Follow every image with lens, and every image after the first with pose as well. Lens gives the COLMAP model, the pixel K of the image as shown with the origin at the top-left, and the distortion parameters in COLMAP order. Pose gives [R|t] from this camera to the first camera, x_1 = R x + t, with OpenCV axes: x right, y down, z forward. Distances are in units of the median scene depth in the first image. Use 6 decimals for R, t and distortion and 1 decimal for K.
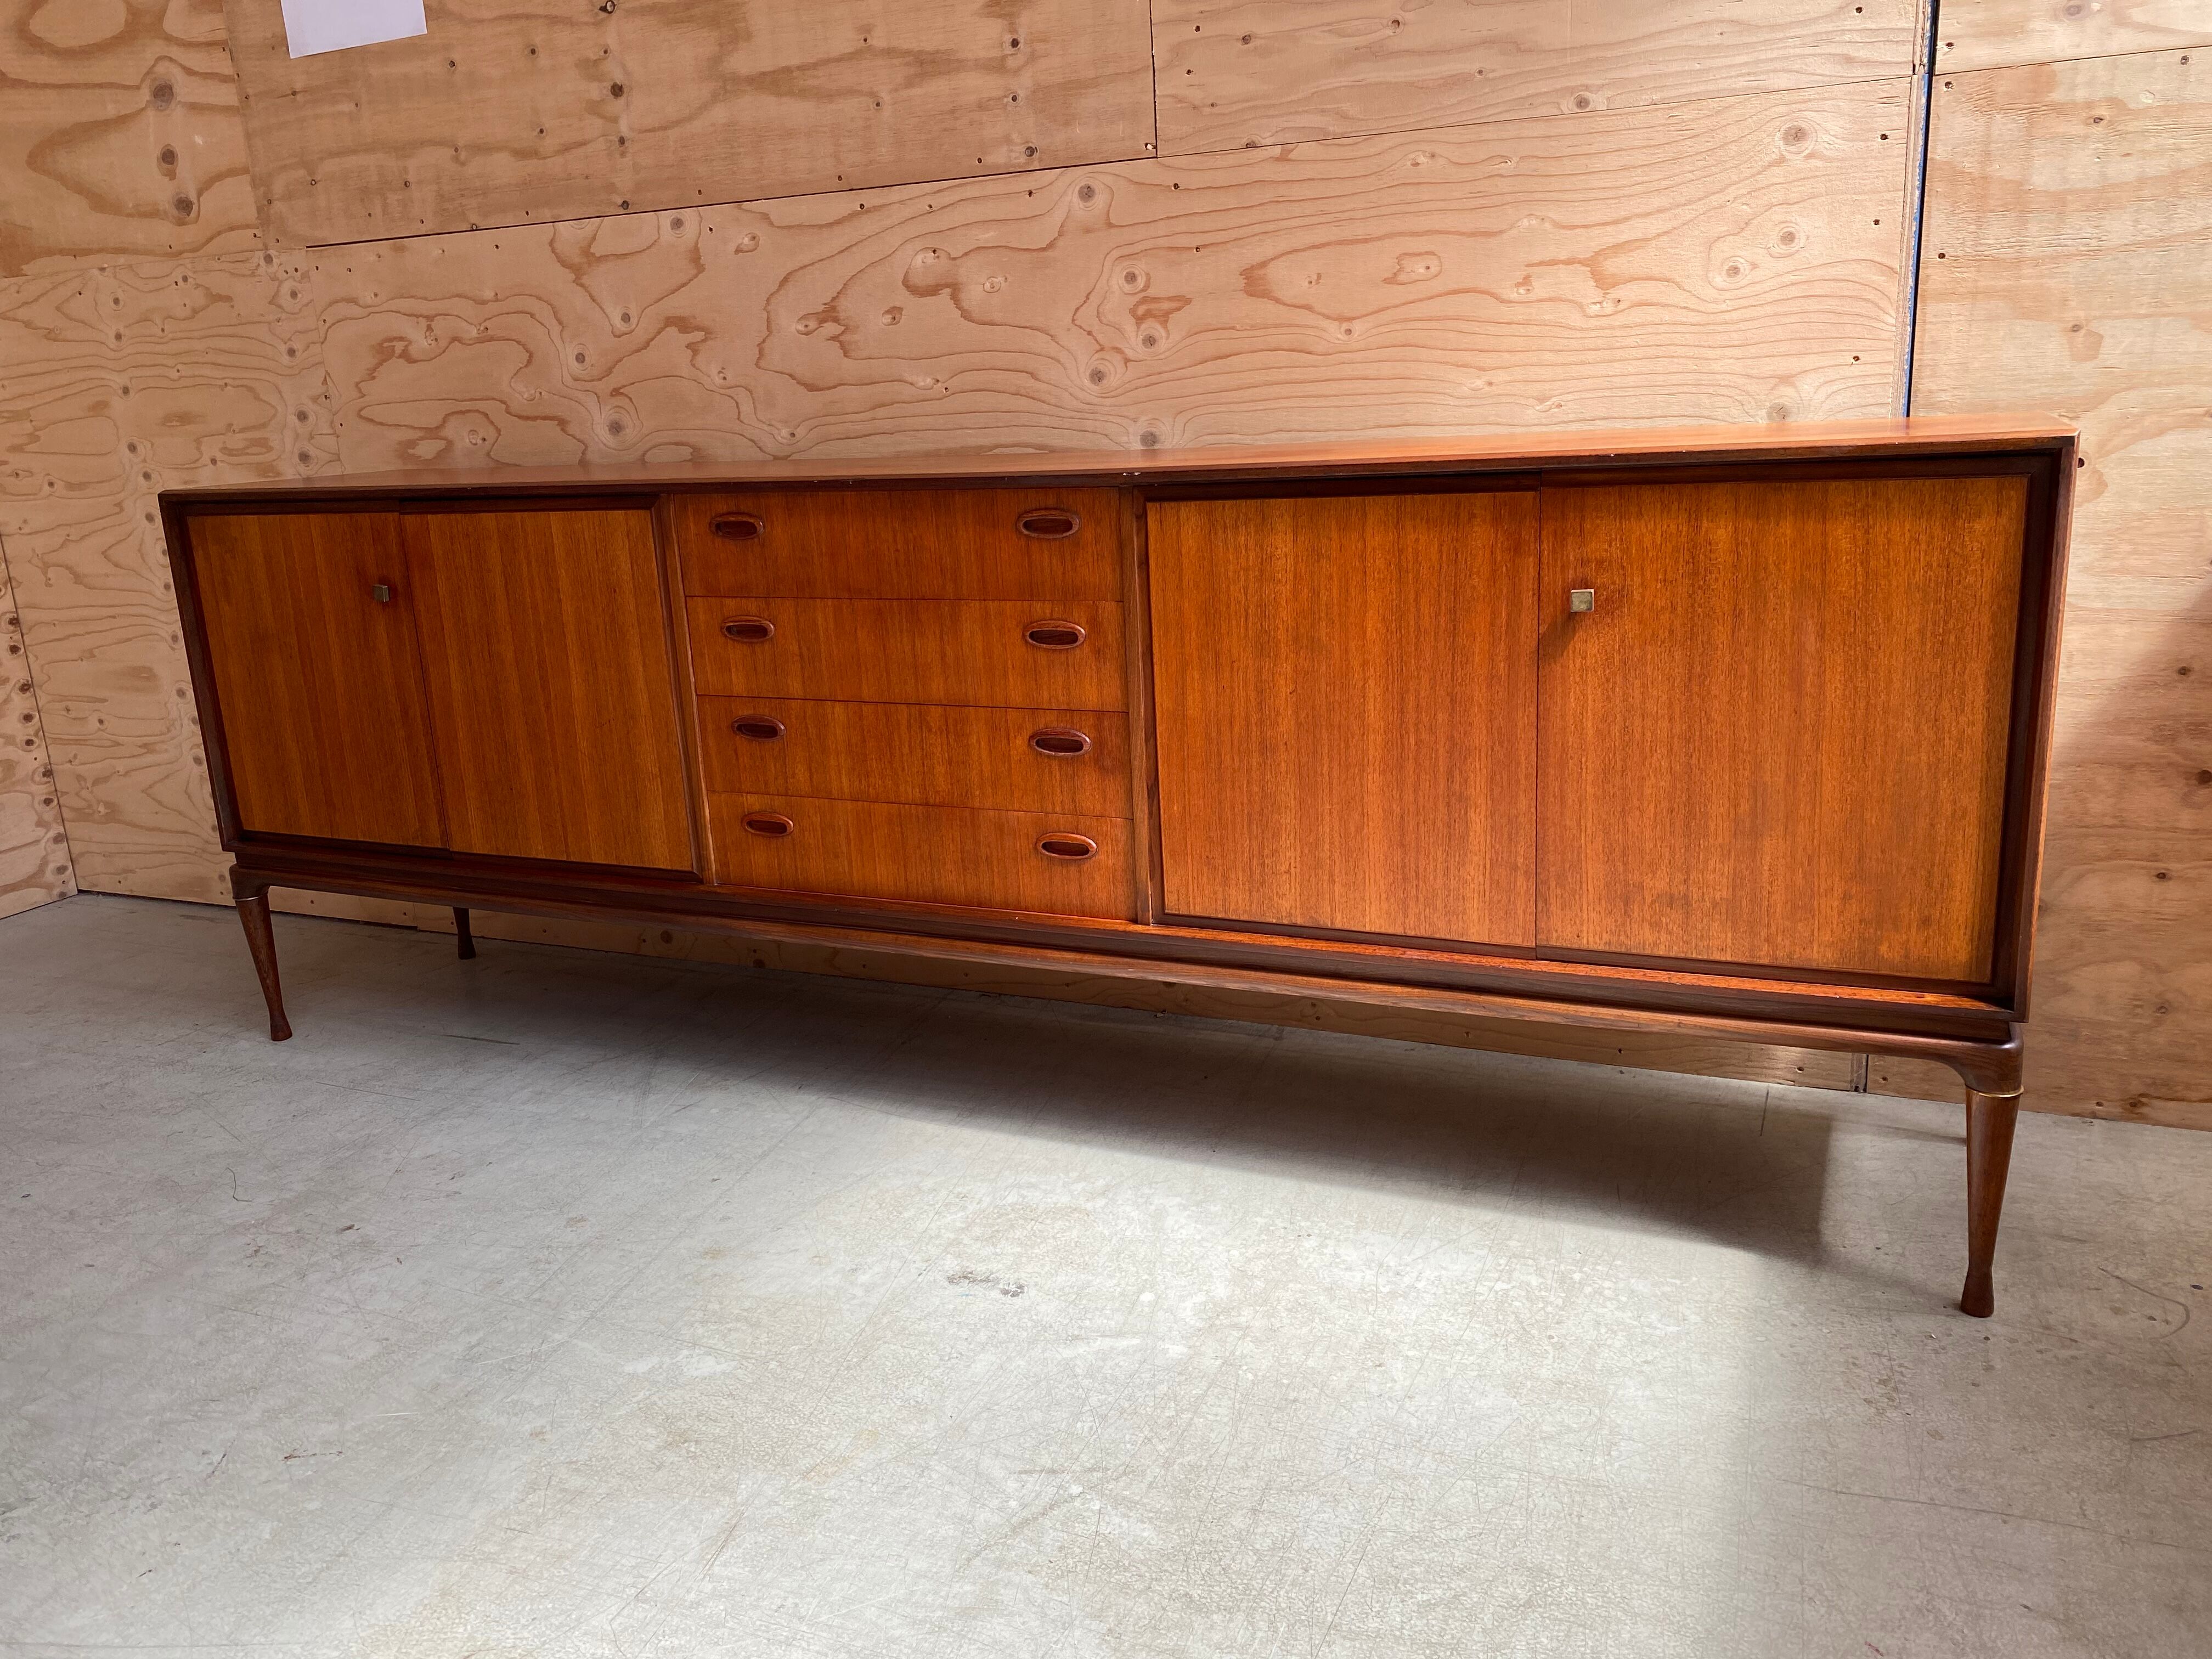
lens RADIAL K [[1708.8, 0, 1092.6], [0, 1708.8, 793.7], [0, 0, 1]] dist [0.020965, -0.025425]
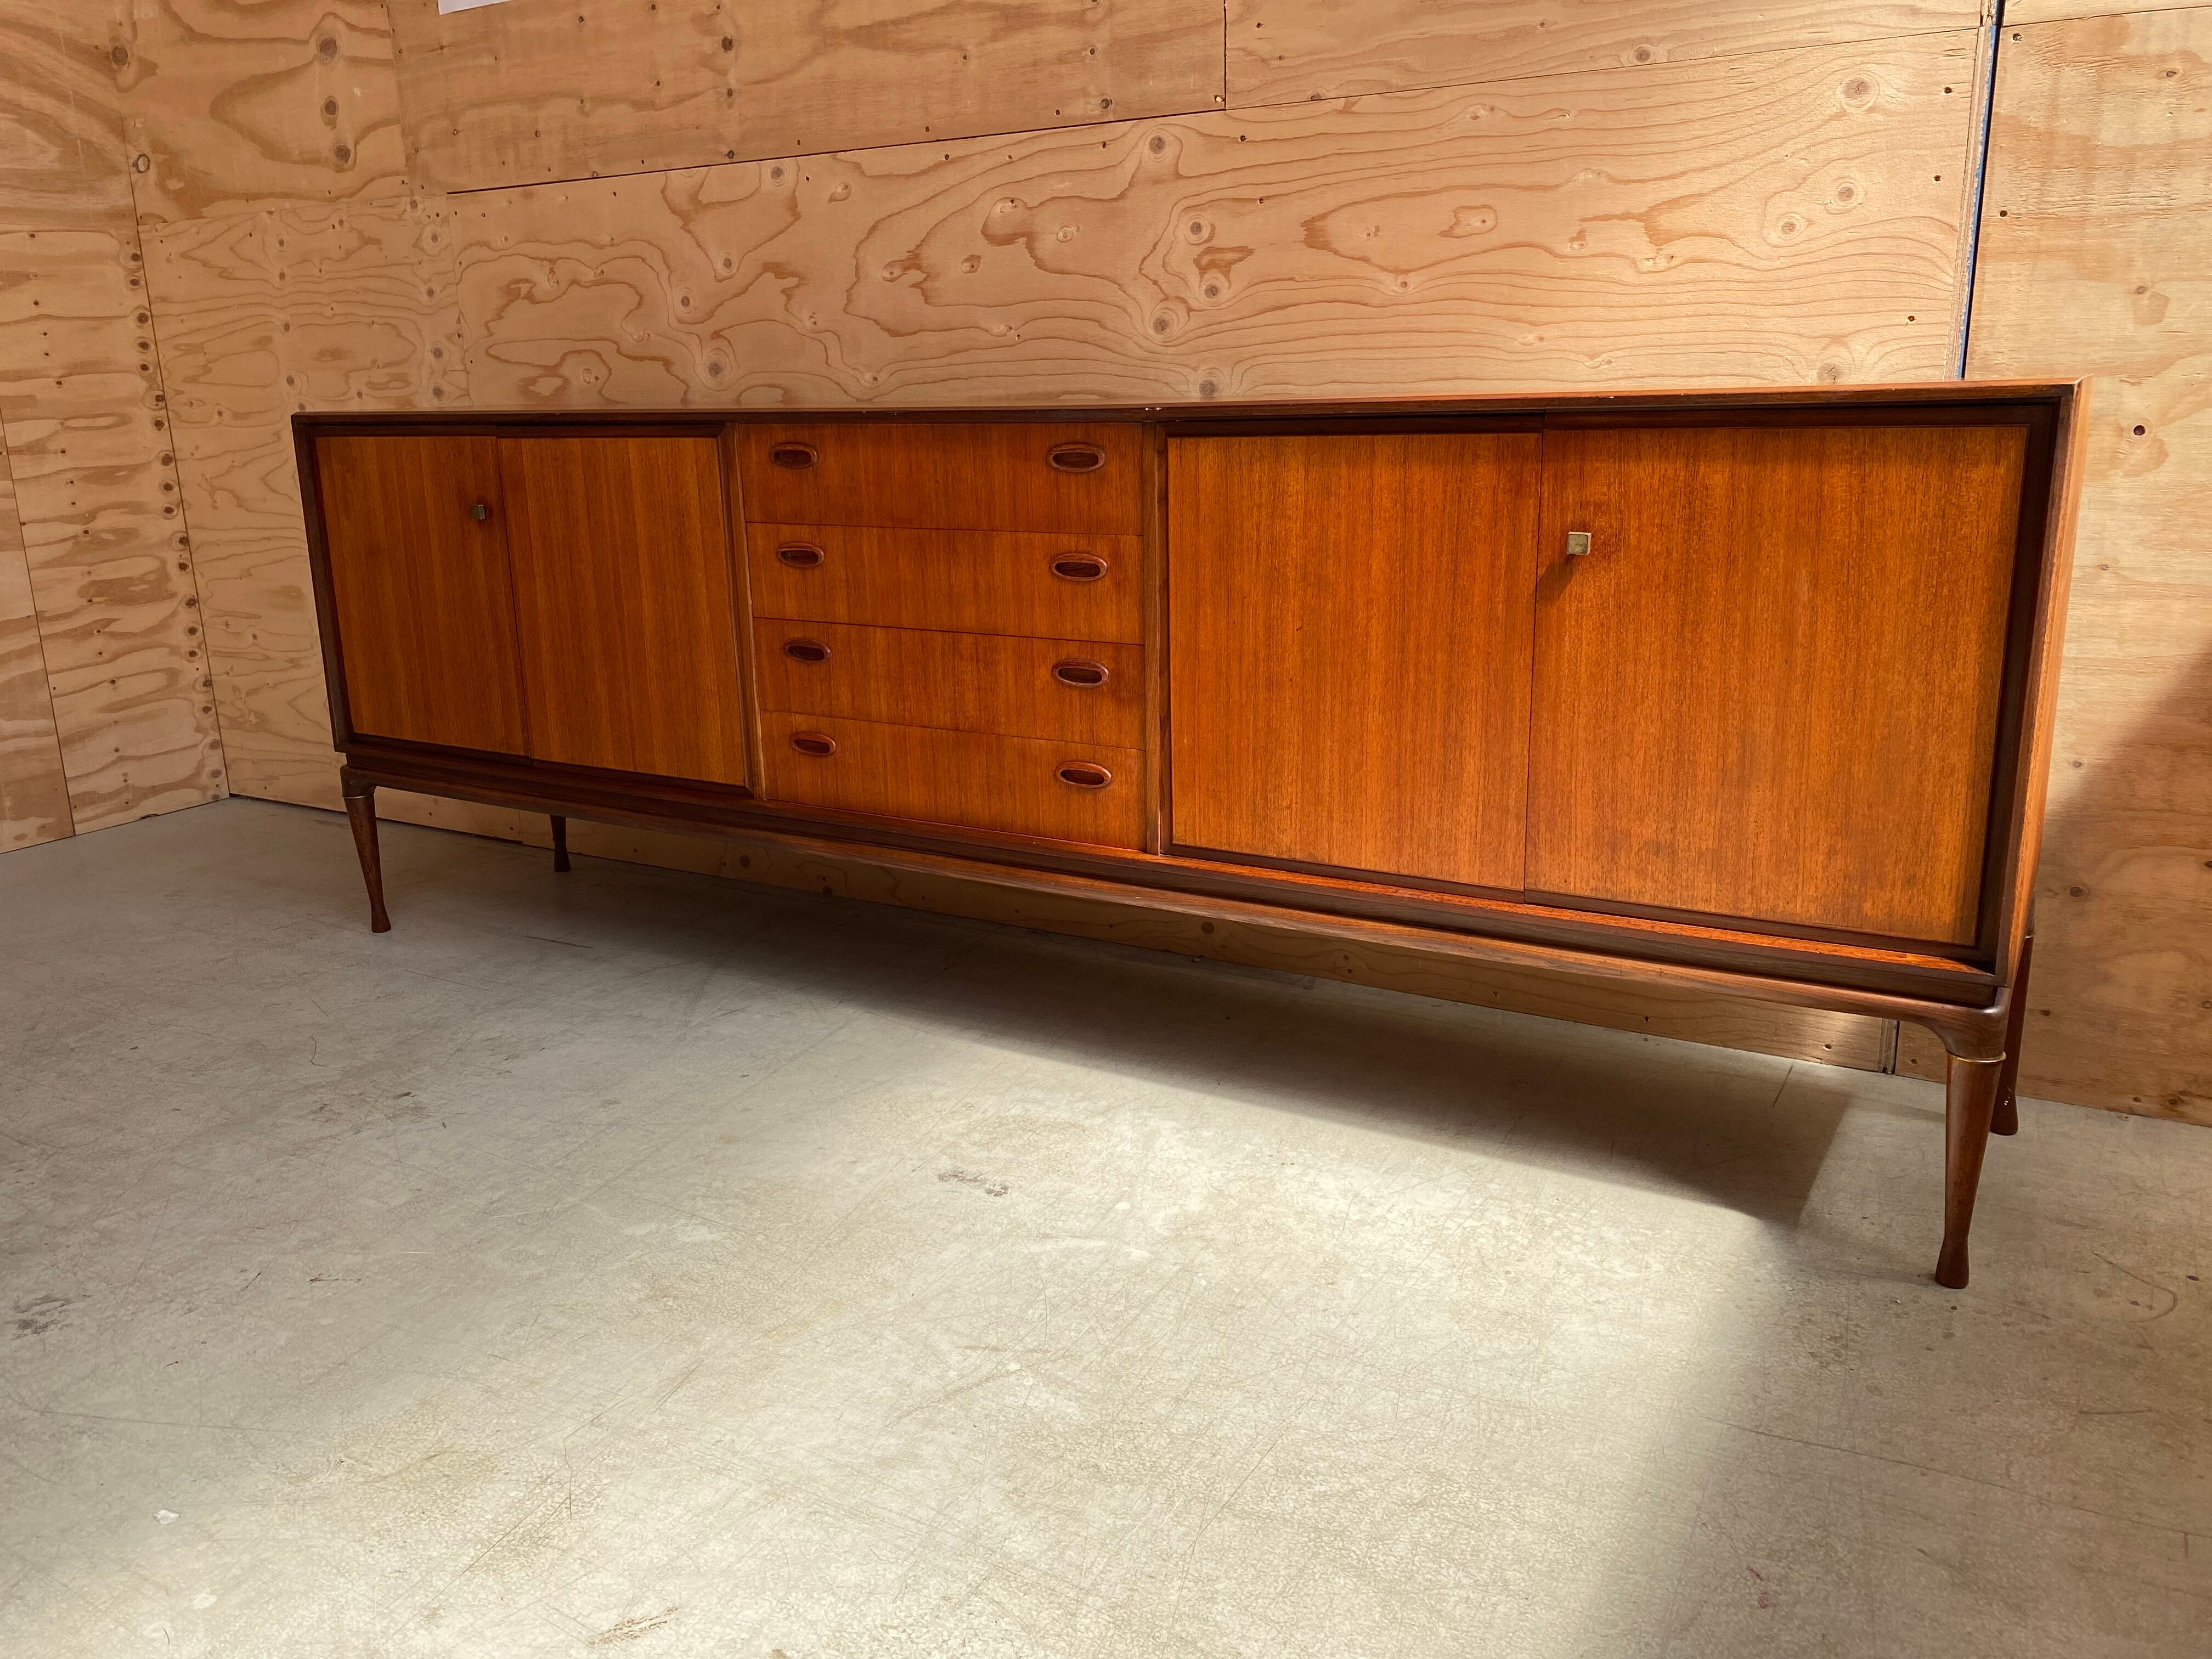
lens RADIAL K [[1708.8, 0, 1076.4], [0, 1708.8, 797.1], [0, 0, 1]] dist [0.020965, -0.025425]
pose [[0.992939, 0.054003, -0.105623, 0.087852], [-0.053224, 0.998531, 0.010184, 0.033597], [0.106018, -0.004490, 0.994354, -0.025067]]
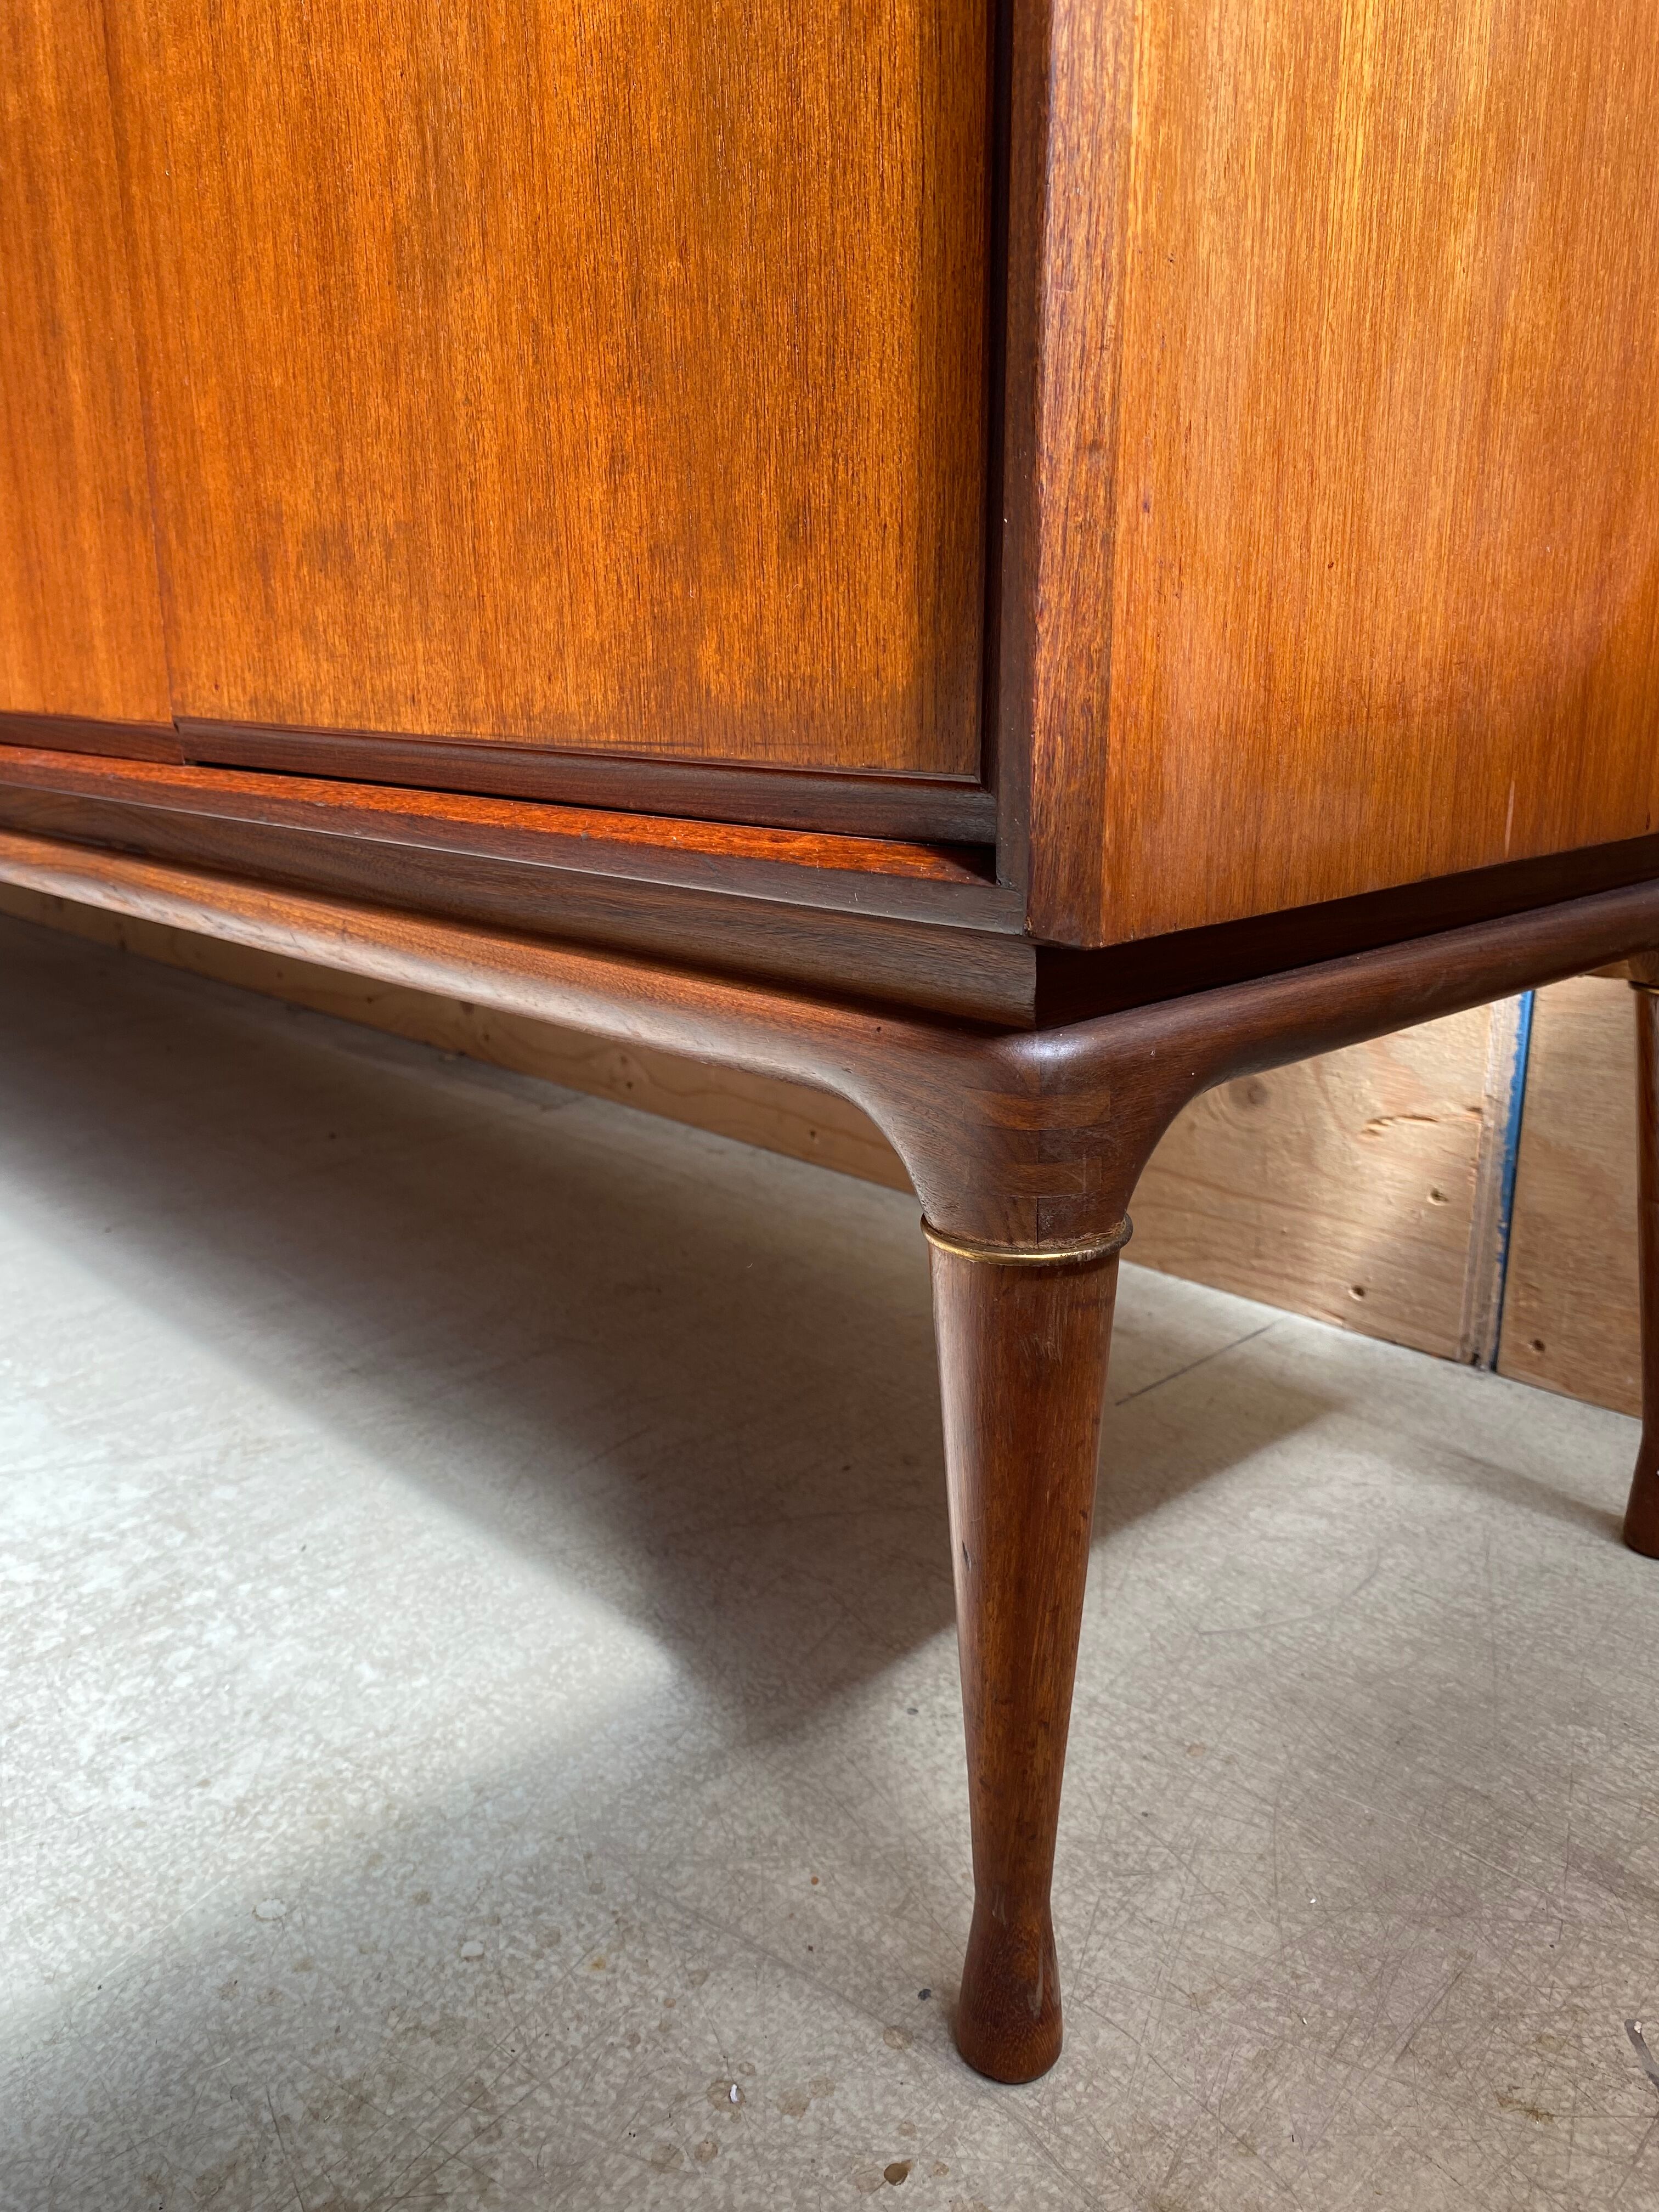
lens RADIAL K [[1708.8, 0, 817.8], [0, 1708.8, 1078.4], [0, 0, 1]] dist [0.020965, -0.025425]
pose [[0.927886, 0.139117, -0.345939, 0.465428], [-0.128470, 0.990262, 0.053640, 0.112022], [0.350032, -0.005329, 0.936723, 0.604864]]
